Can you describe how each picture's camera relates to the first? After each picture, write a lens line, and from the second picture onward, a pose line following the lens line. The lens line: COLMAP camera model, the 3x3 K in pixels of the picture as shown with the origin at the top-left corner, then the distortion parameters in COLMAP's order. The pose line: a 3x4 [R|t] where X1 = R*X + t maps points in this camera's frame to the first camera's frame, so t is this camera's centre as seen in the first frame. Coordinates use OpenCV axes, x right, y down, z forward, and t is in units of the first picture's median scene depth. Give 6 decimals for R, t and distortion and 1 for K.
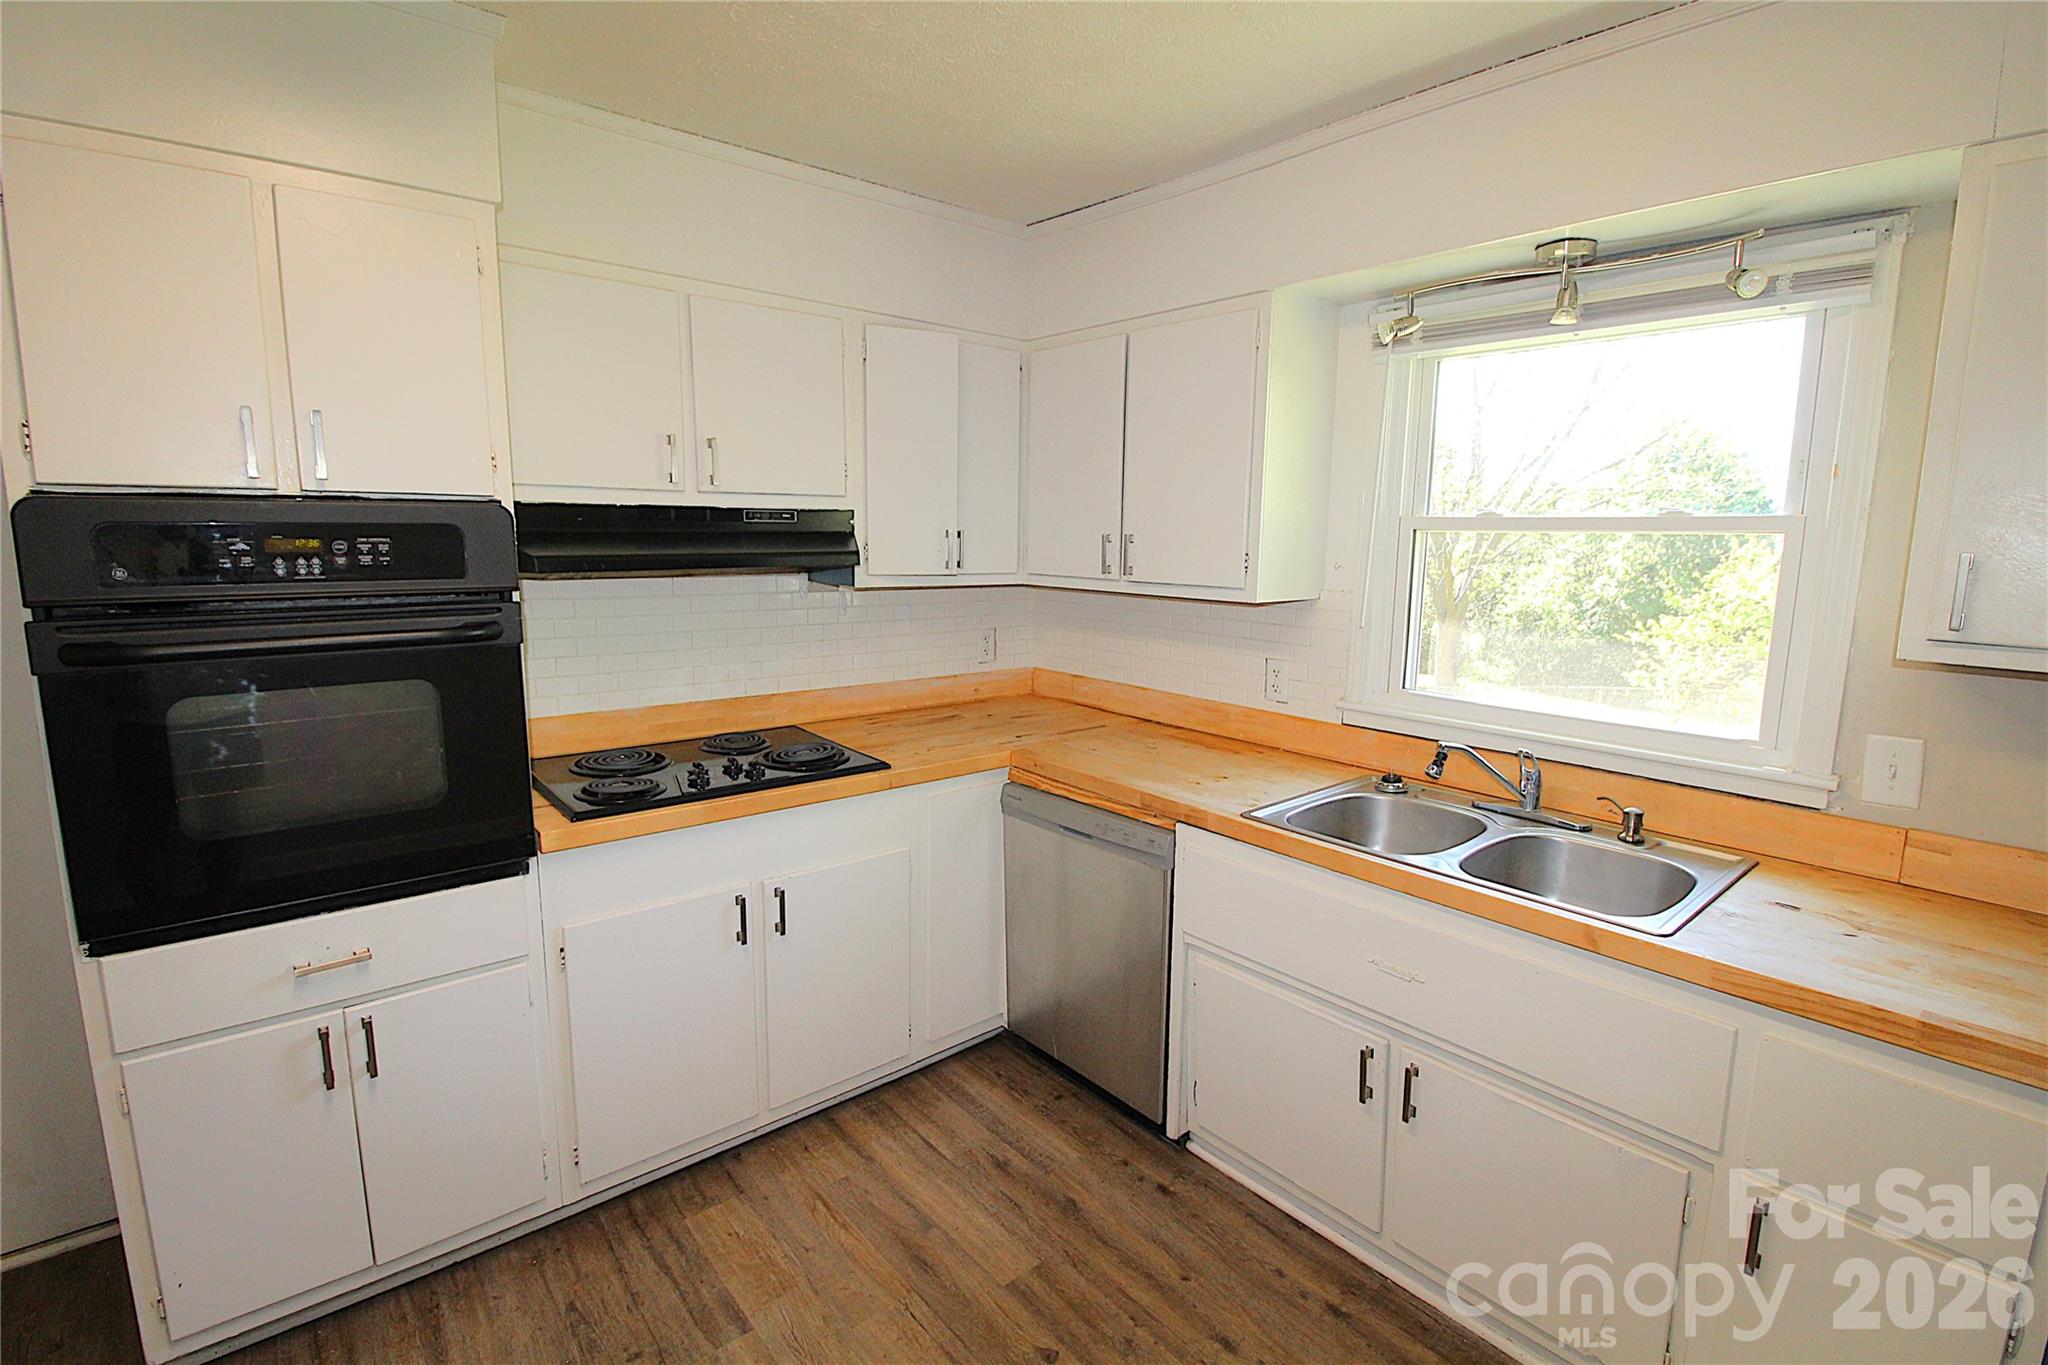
lens RADIAL K [[947.3, 0, 1038.9], [0, 947.3, 677.2], [0, 0, 1]] dist [0.002251, -0.015242]
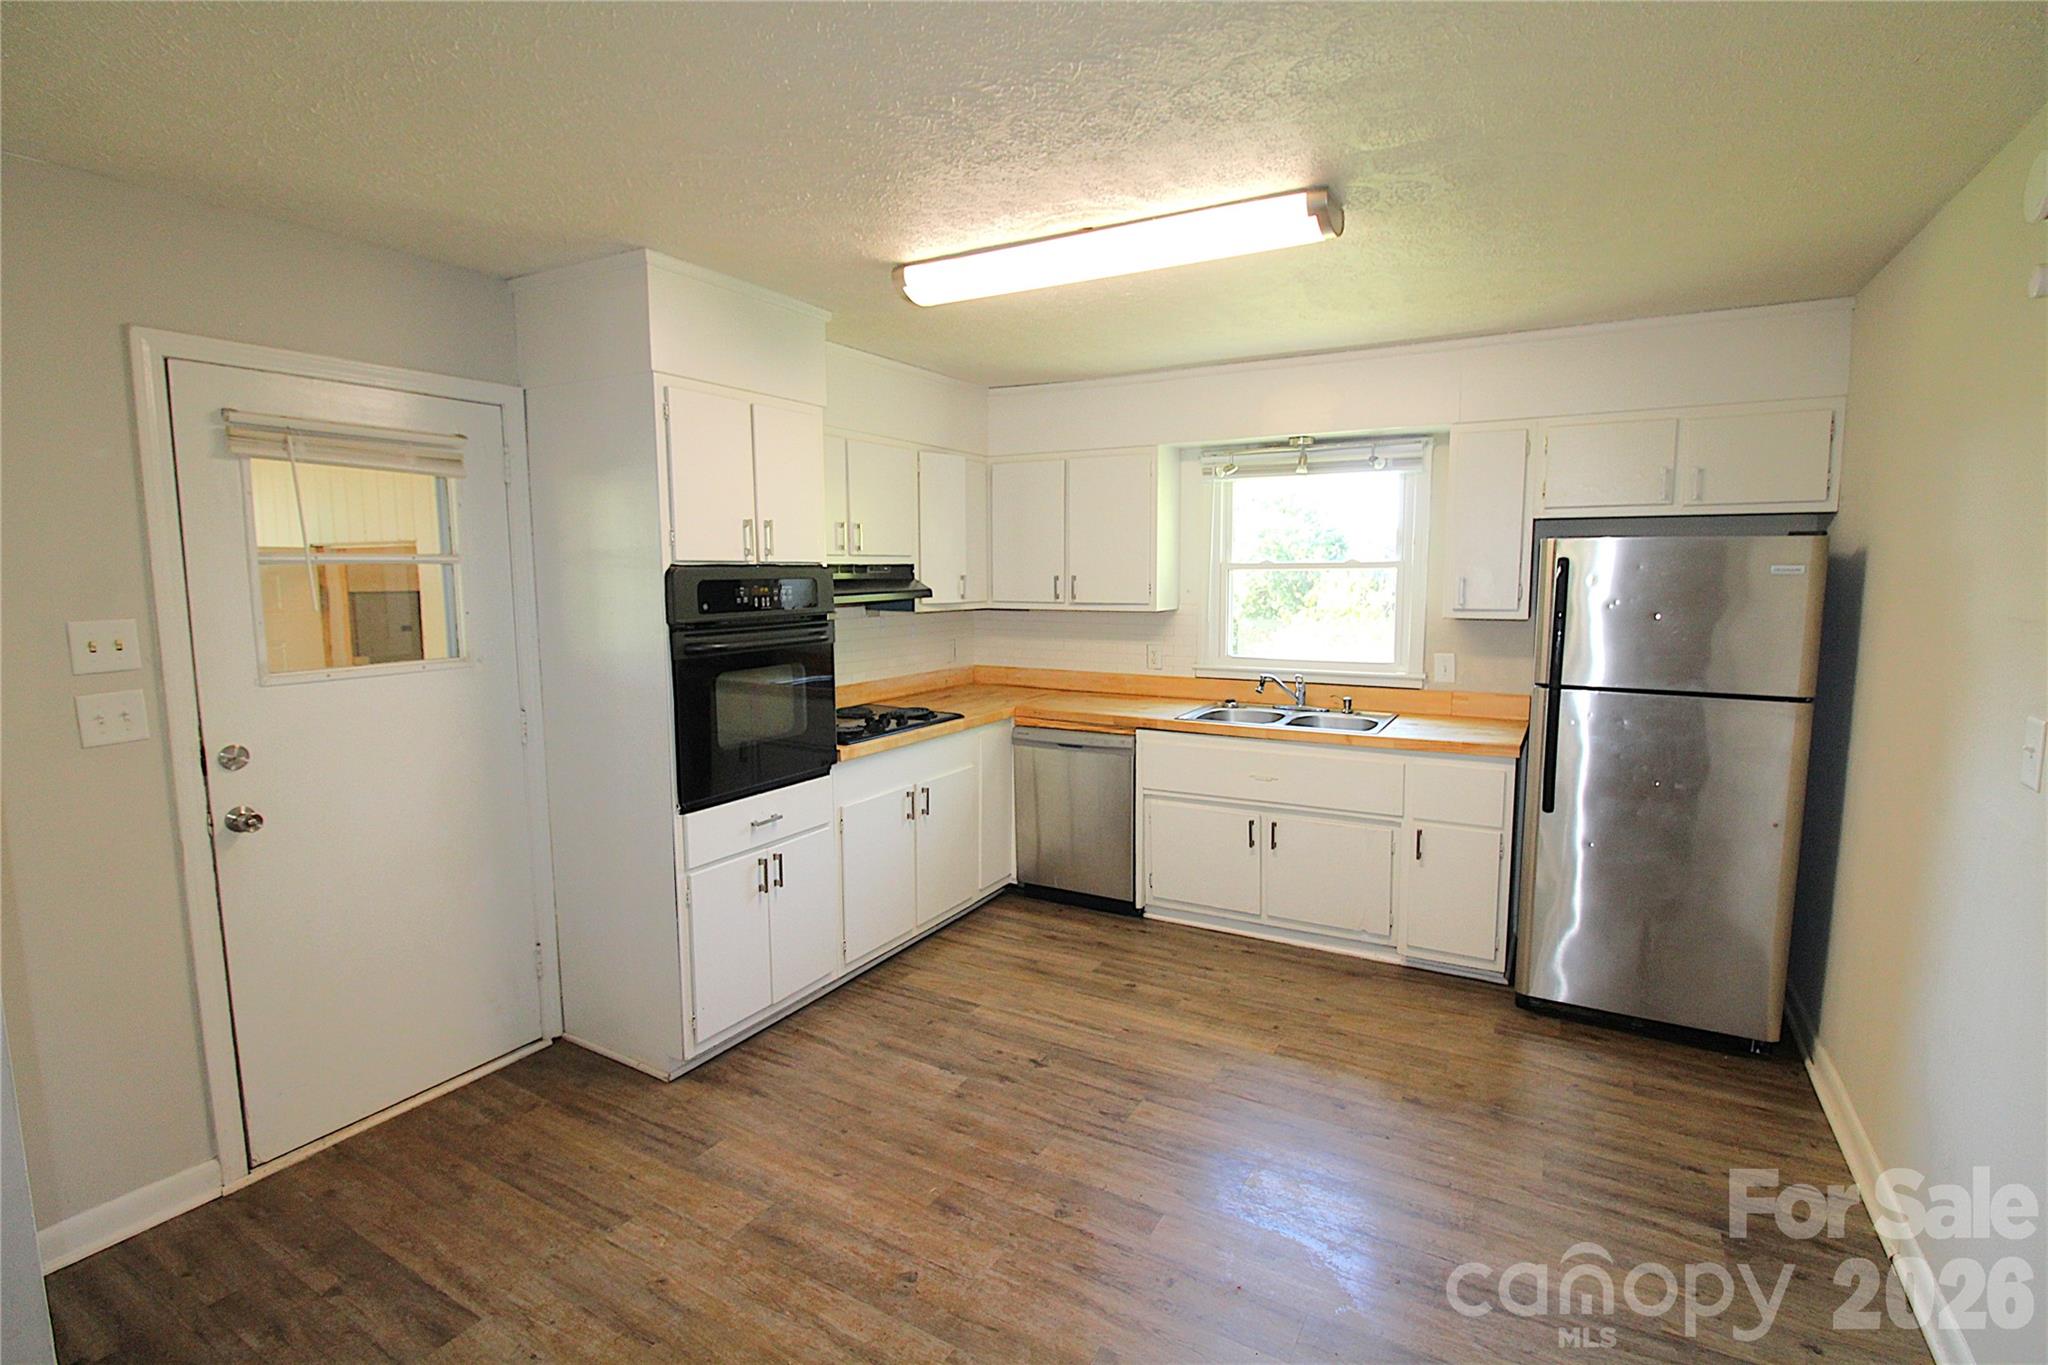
lens RADIAL K [[947.3, 0, 1038.9], [0, 947.3, 677.2], [0, 0, 1]] dist [0.002251, -0.015242]
pose [[0.939386, -0.057567, 0.337994, -0.641707], [0.070628, 0.997152, -0.026461, 0.085237], [-0.335508, 0.048729, 0.940776, -0.672381]]
